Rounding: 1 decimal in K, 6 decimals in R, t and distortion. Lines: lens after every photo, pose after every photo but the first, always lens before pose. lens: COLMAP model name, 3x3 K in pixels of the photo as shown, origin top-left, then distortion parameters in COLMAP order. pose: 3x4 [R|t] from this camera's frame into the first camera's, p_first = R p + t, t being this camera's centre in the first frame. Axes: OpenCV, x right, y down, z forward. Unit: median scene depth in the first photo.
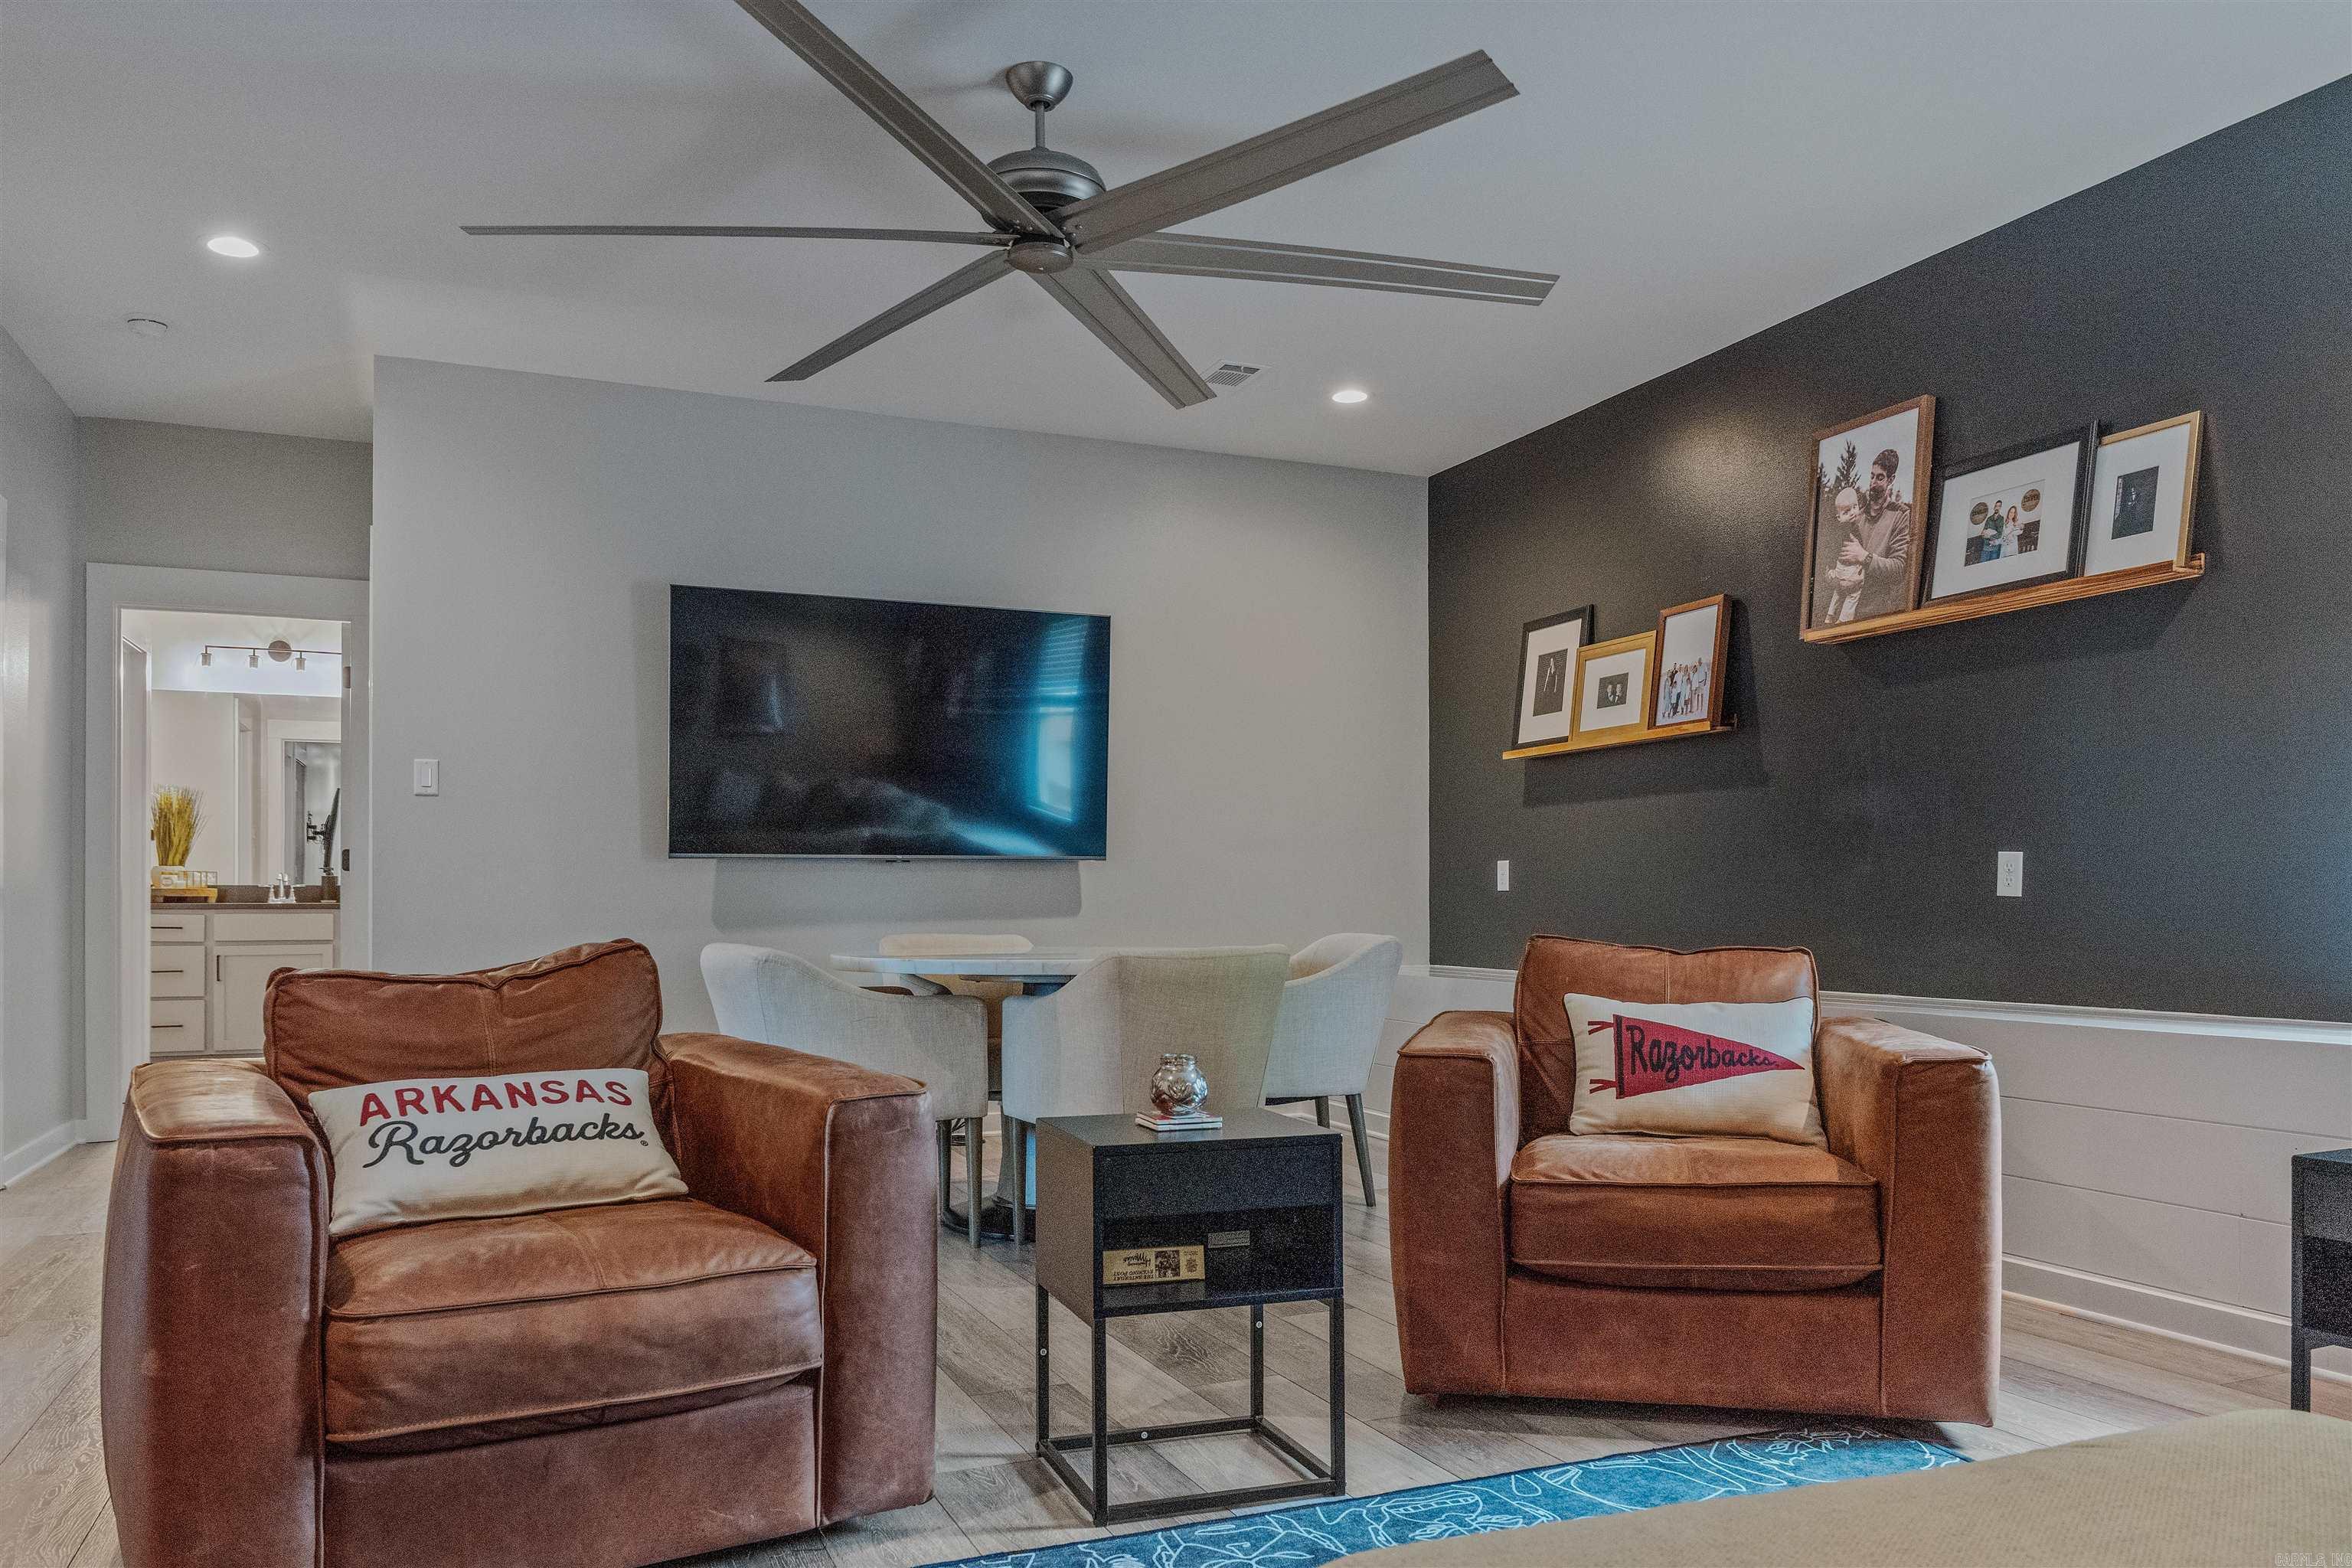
lens RADIAL K [[1683.2, 0, 1124.1], [0, 1683.2, 869.3], [0, 0, 1]] dist [-0.009308, -0.013339]
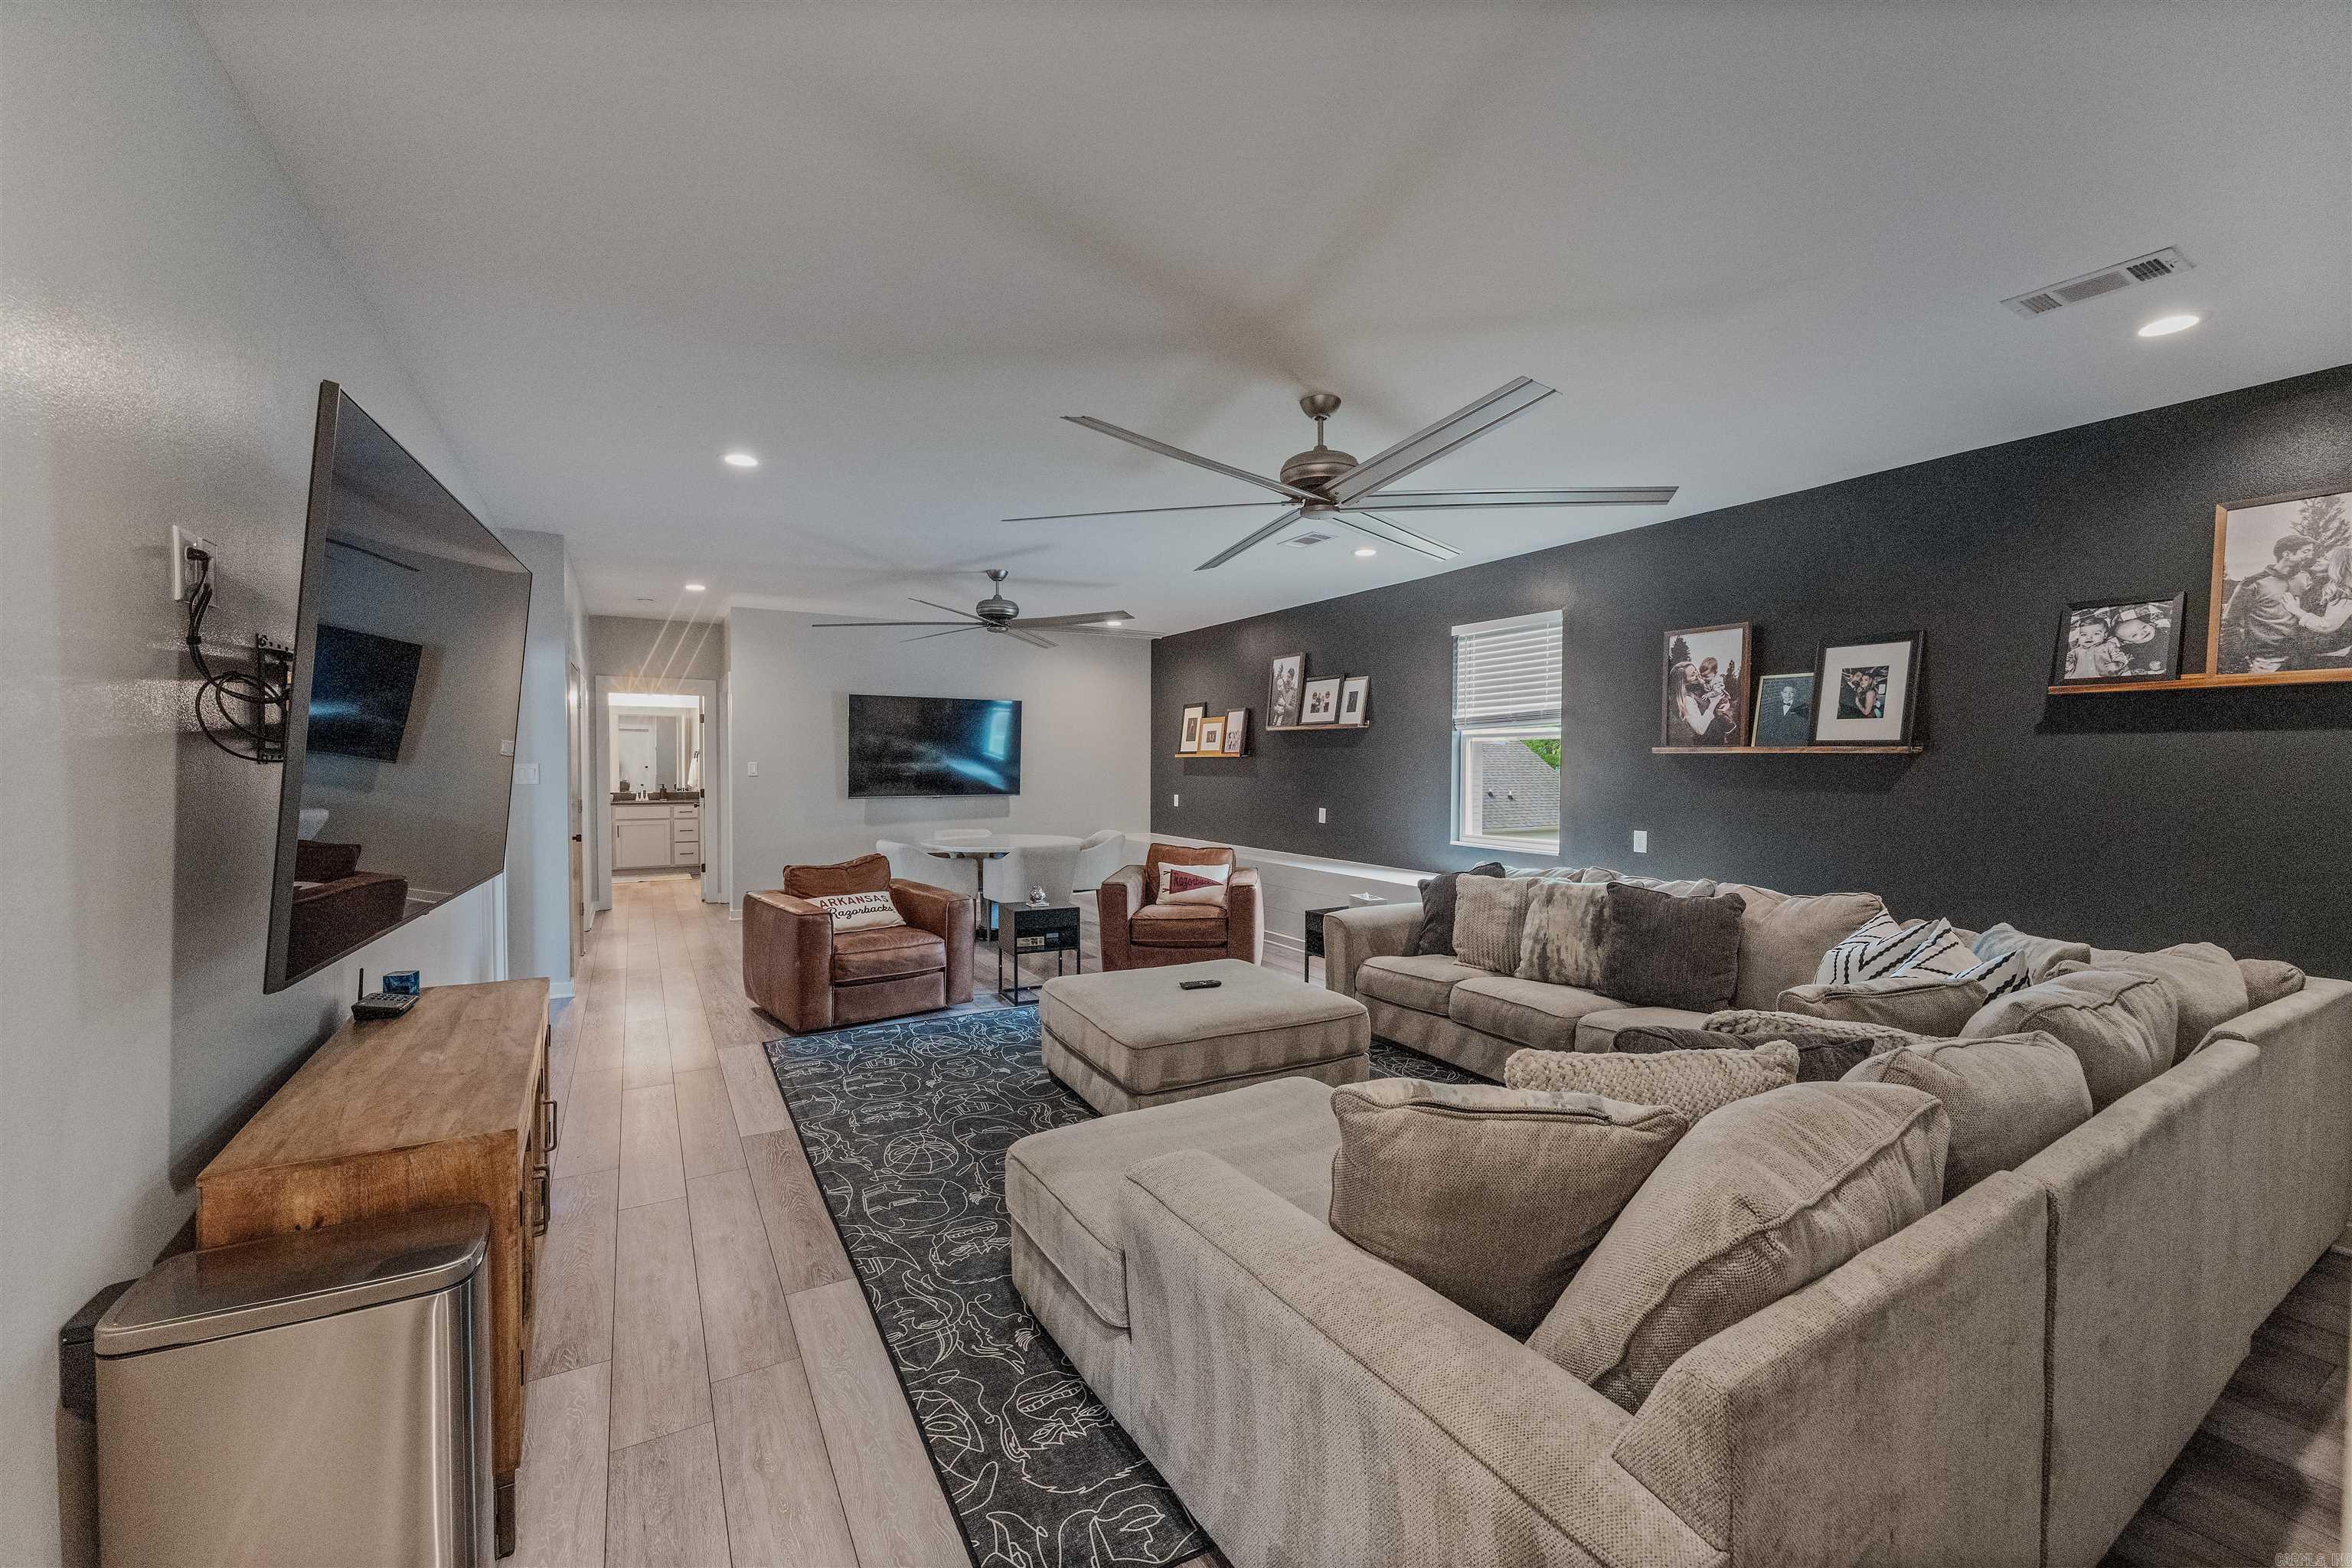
lens RADIAL K [[964.1, 0, 1182.4], [0, 964.1, 799.1], [0, 0, 1]] dist [0.000687, -0.000619]
pose [[0.988277, 0.004714, 0.152599, 0.014549], [-0.013863, 0.998165, 0.058942, -0.138094], [-0.152041, -0.060366, 0.986529, -0.741355]]
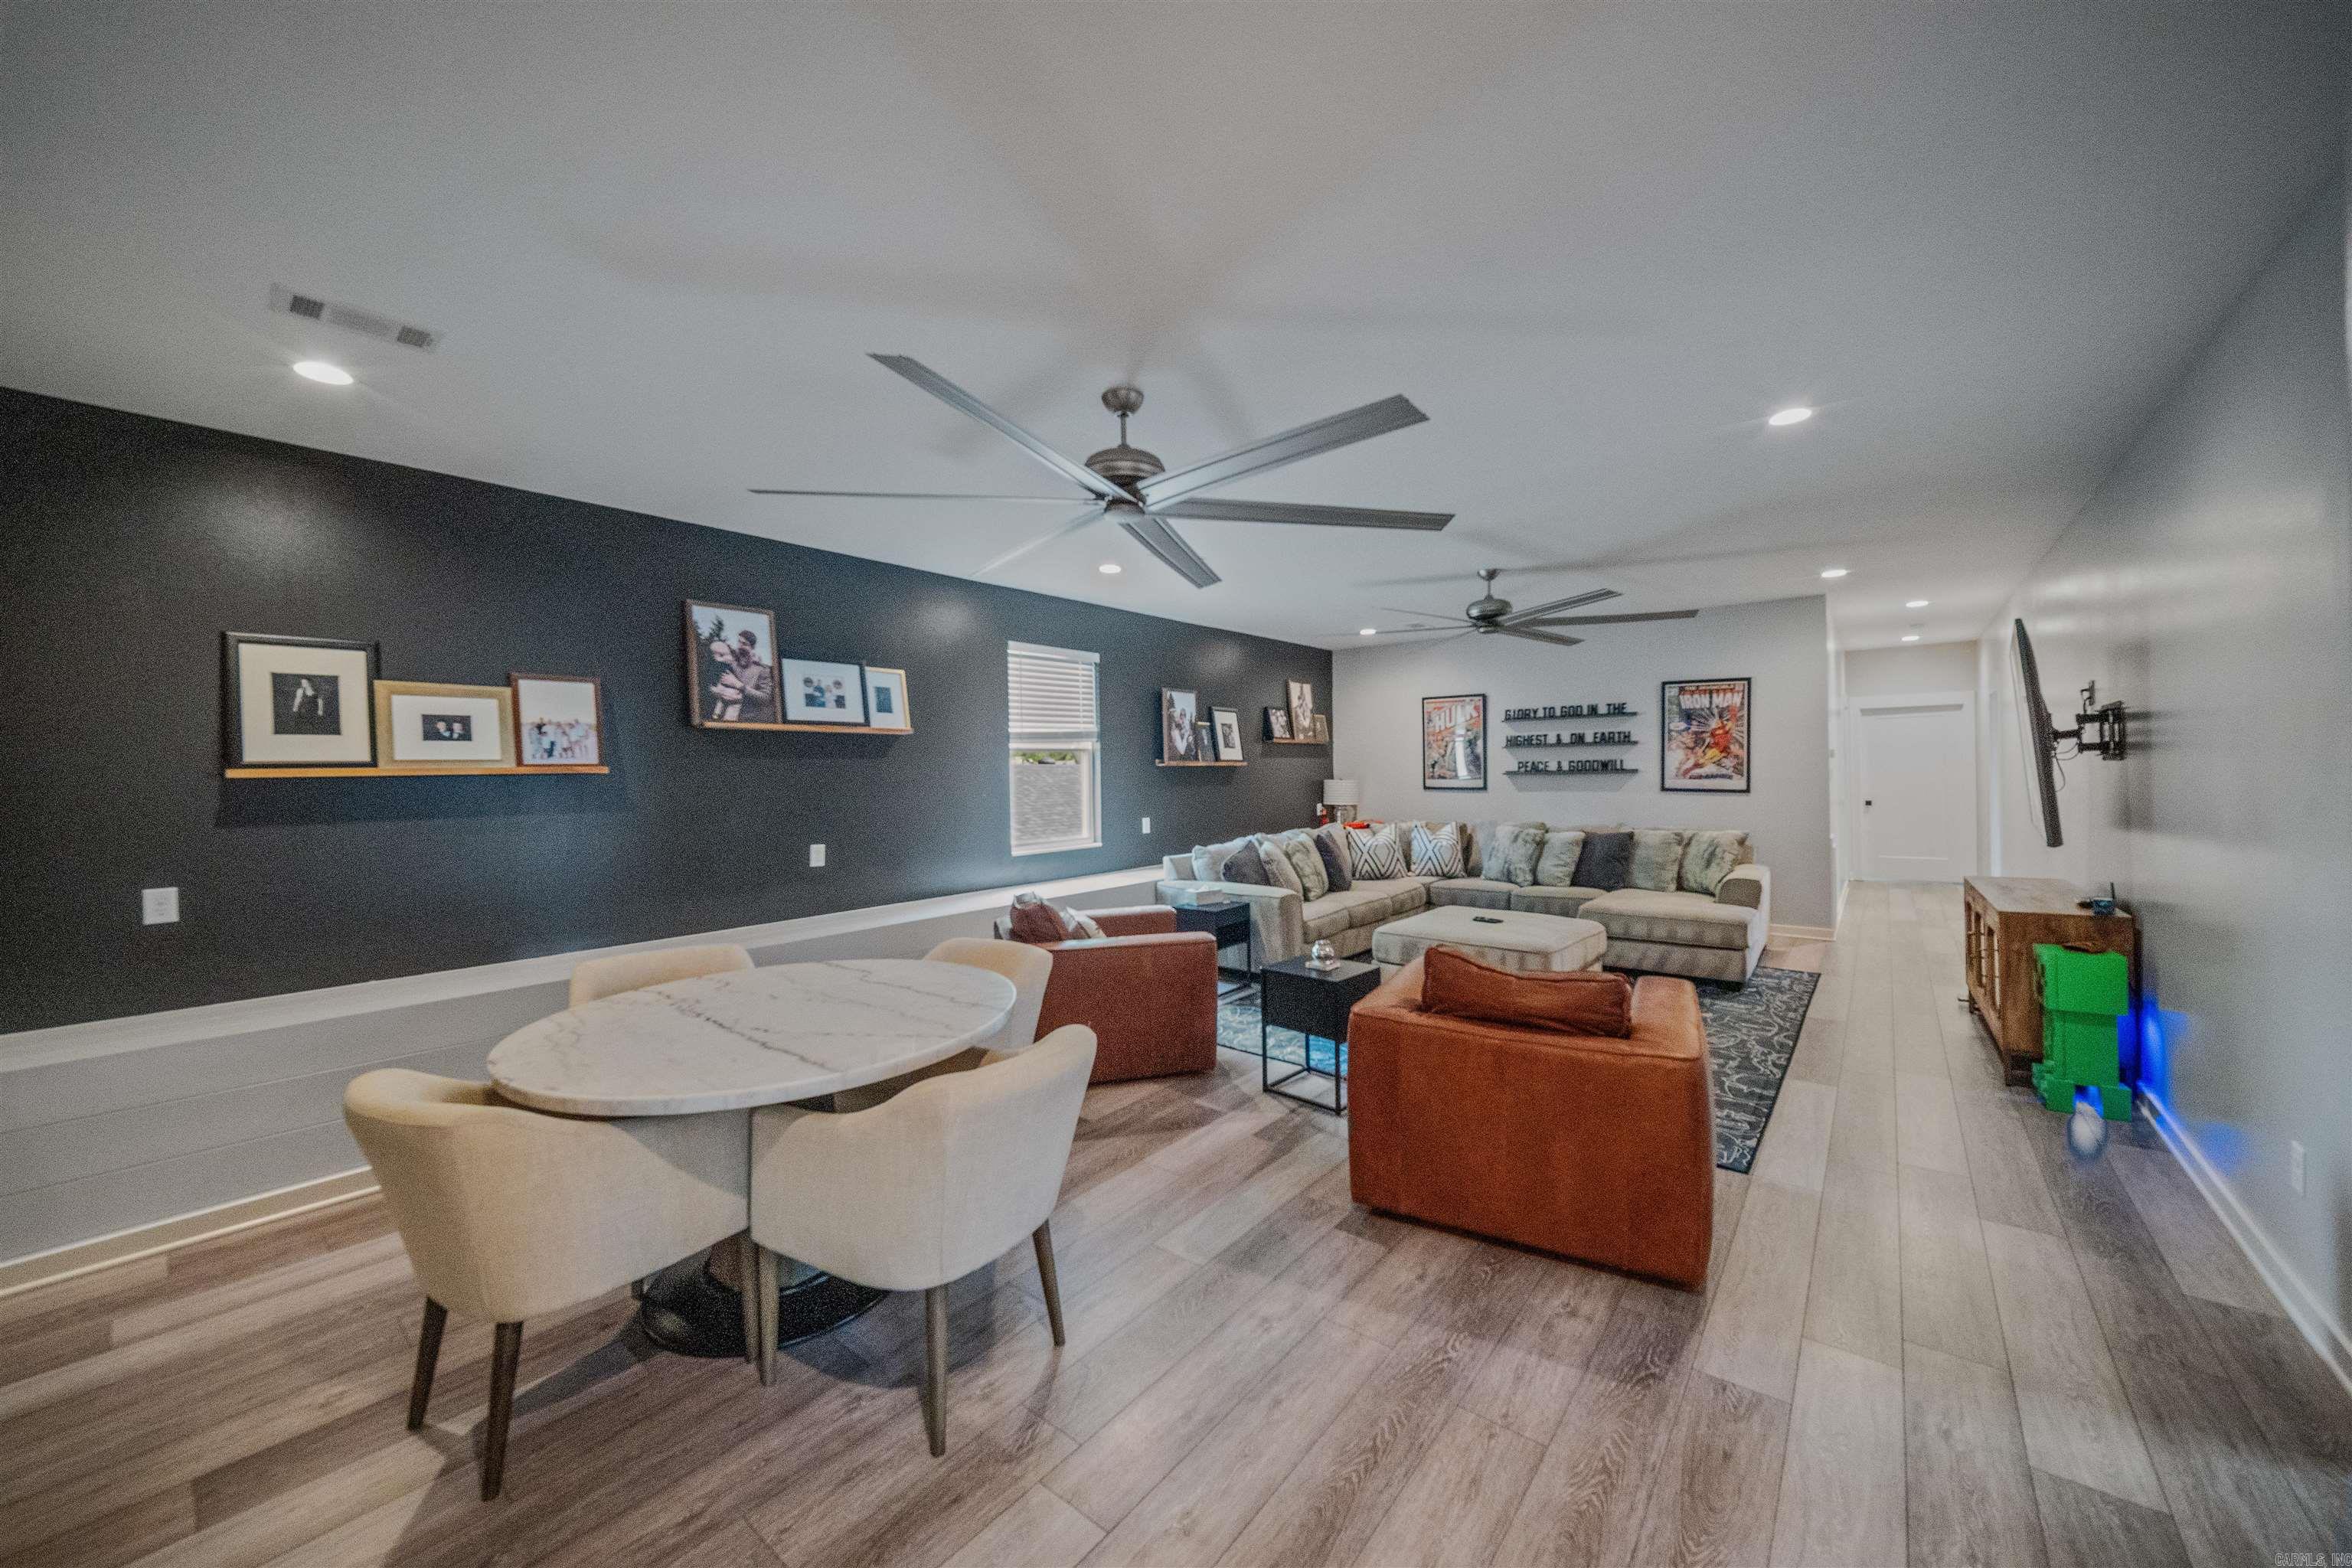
lens RADIAL K [[818.8, 0, 1214.3], [0, 818.8, 784.8], [0, 0, 1]] dist [-0.001384, -0.001480]
pose [[-0.497428, -0.003939, 0.867496, -0.669265], [-0.002024, 0.999992, 0.003380, -0.099157], [-0.867503, -0.000074, -0.497433, 1.167353]]
